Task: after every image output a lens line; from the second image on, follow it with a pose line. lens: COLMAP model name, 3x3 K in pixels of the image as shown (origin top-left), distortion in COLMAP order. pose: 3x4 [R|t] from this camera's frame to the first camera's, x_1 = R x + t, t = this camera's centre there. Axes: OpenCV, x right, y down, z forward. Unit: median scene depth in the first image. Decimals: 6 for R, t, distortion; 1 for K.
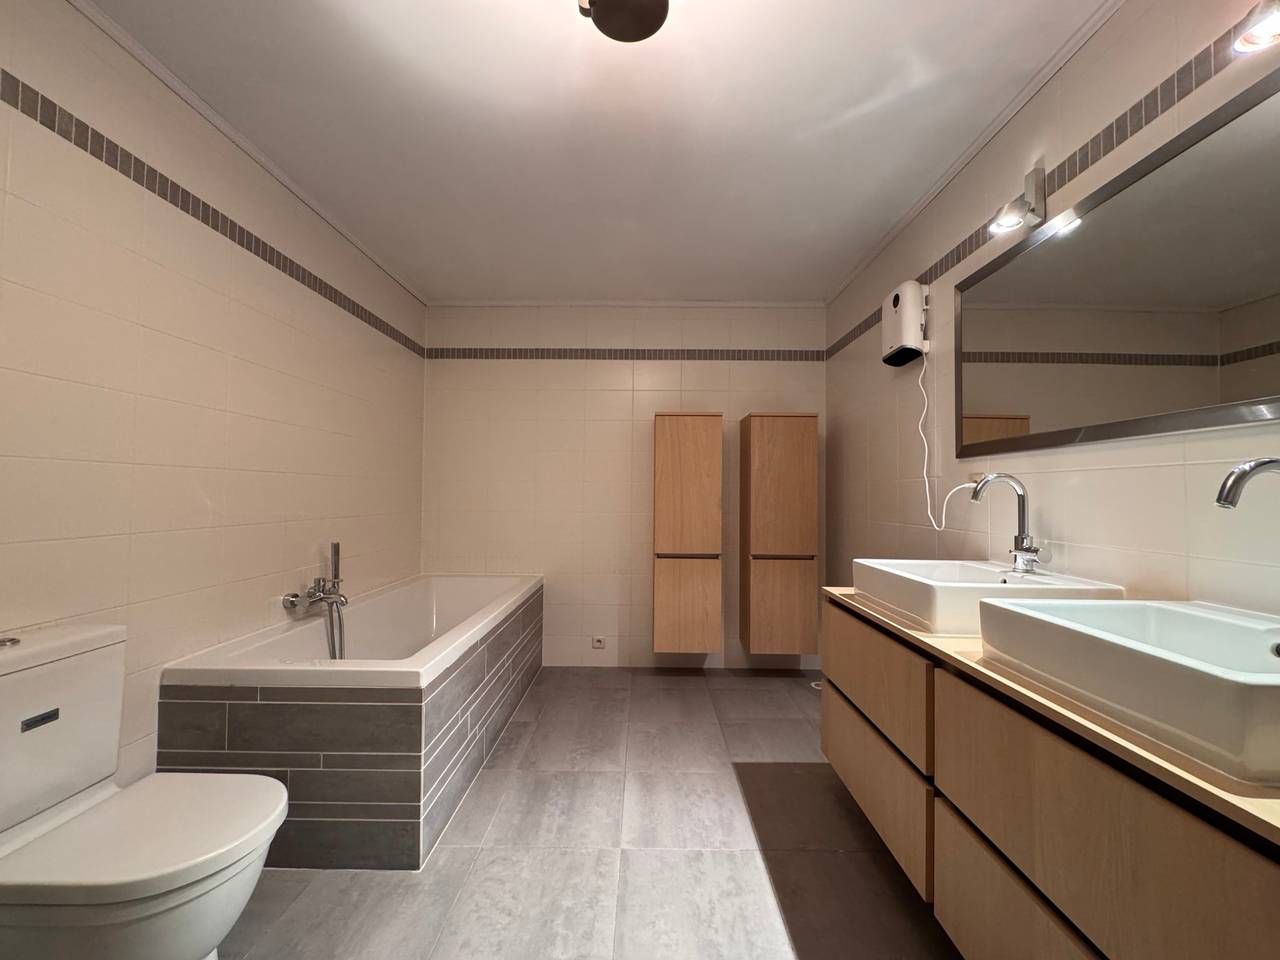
lens RADIAL K [[509.8, 0, 639.4], [0, 509.8, 484.8], [0, 0, 1]] dist [-0.000401, 0.000157]
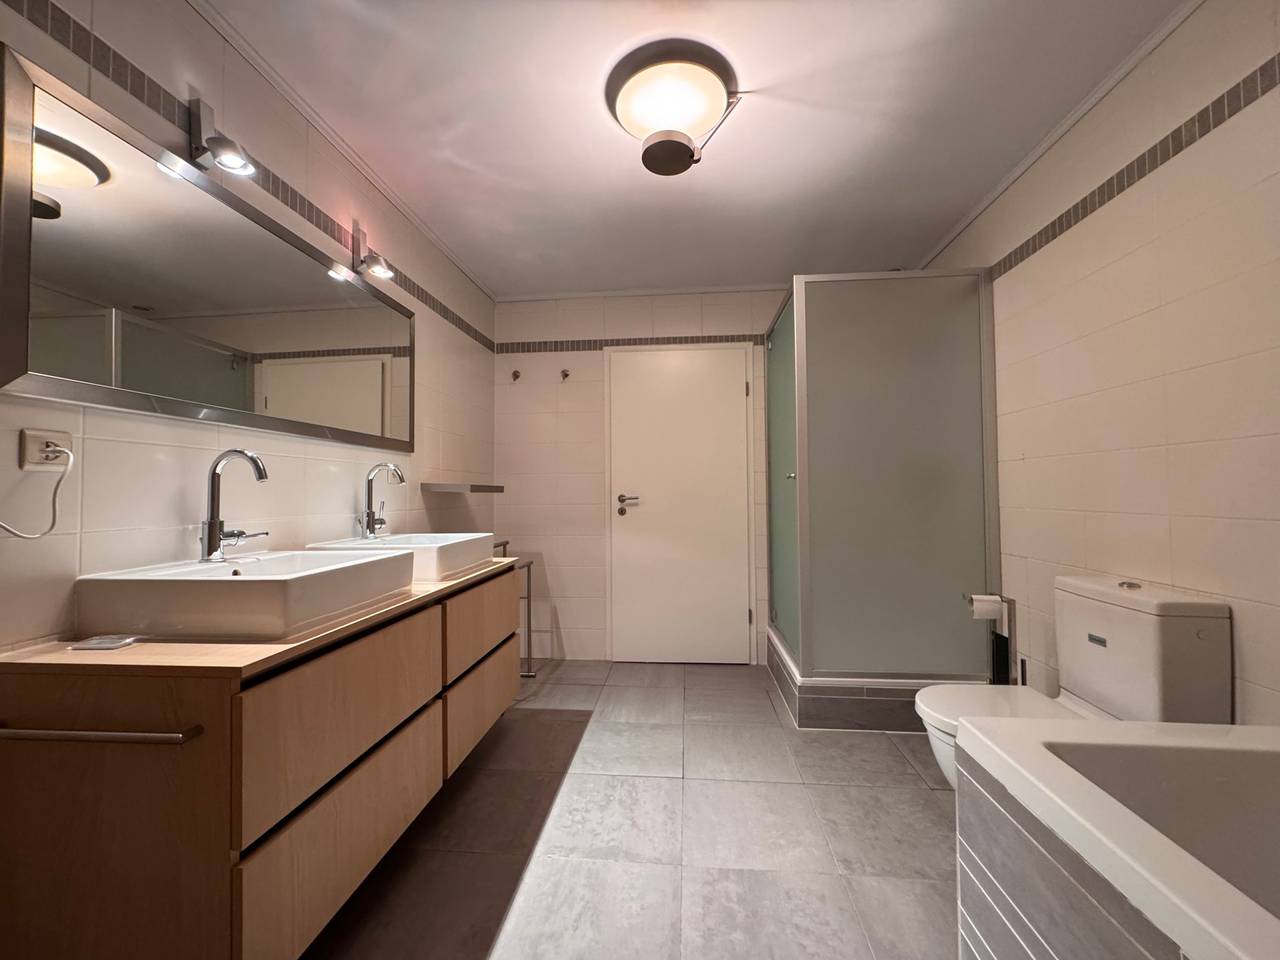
lens RADIAL K [[509.8, 0, 639.7], [0, 509.8, 482.7], [0, 0, 1]] dist [-0.000401, 0.000157]
pose [[-0.996943, 0.000623, 0.078130, -0.044253], [-0.002178, 0.999358, -0.035757, 0.072801], [-0.078102, -0.035818, -0.996302, 2.021109]]
